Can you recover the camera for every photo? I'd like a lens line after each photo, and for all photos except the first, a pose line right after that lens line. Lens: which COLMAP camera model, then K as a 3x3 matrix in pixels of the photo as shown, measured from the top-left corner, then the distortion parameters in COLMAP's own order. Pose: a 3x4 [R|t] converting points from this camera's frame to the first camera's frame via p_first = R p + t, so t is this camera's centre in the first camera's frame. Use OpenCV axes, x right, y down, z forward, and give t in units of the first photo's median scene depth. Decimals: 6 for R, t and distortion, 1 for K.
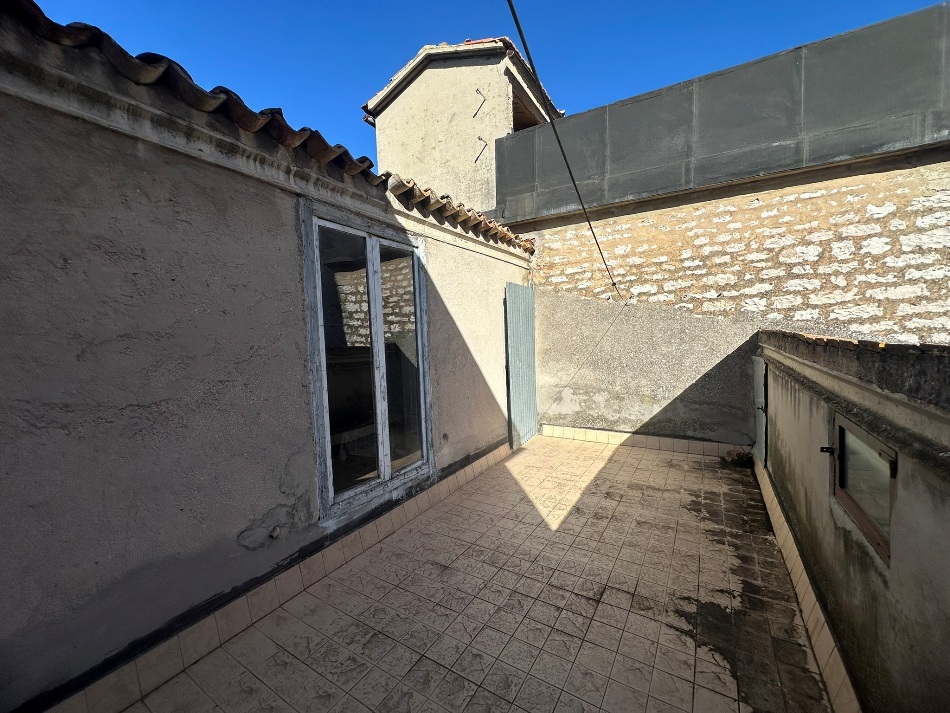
lens RADIAL K [[378.3, 0, 474.9], [0, 378.3, 356.3], [0, 0, 1]] dist [-0.006078, 0.001075]
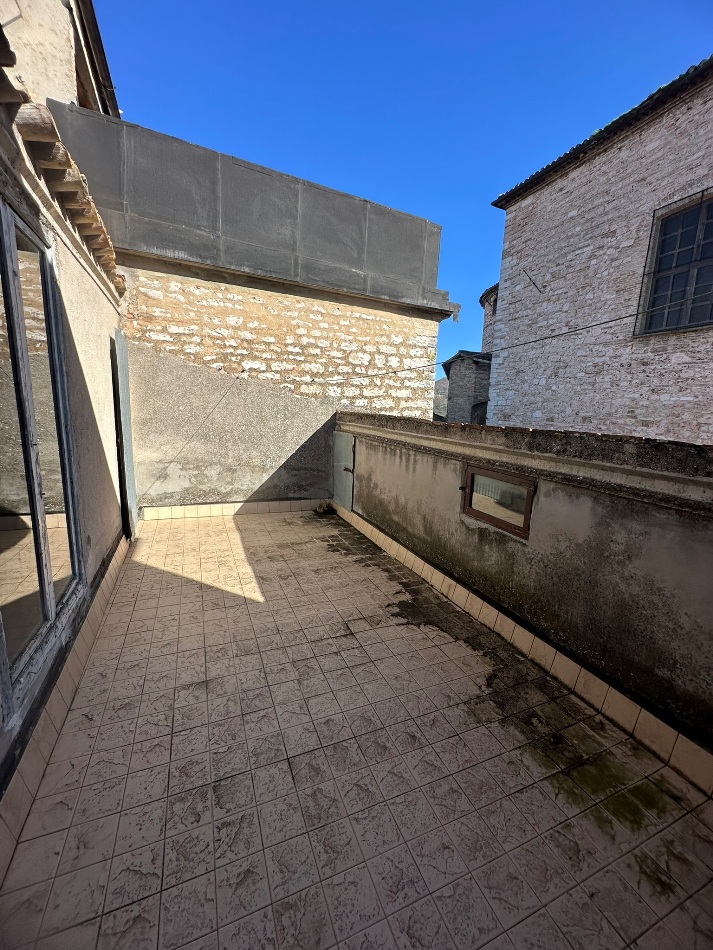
lens RADIAL K [[378.3, 0, 355.5], [0, 378.3, 474.9], [0, 0, 1]] dist [-0.006078, 0.001075]
pose [[0.573980, -0.081685, 0.814785, -0.324571], [-0.020133, 0.993304, 0.113765, -0.000050], [-0.818622, -0.081703, 0.568491, 0.176386]]
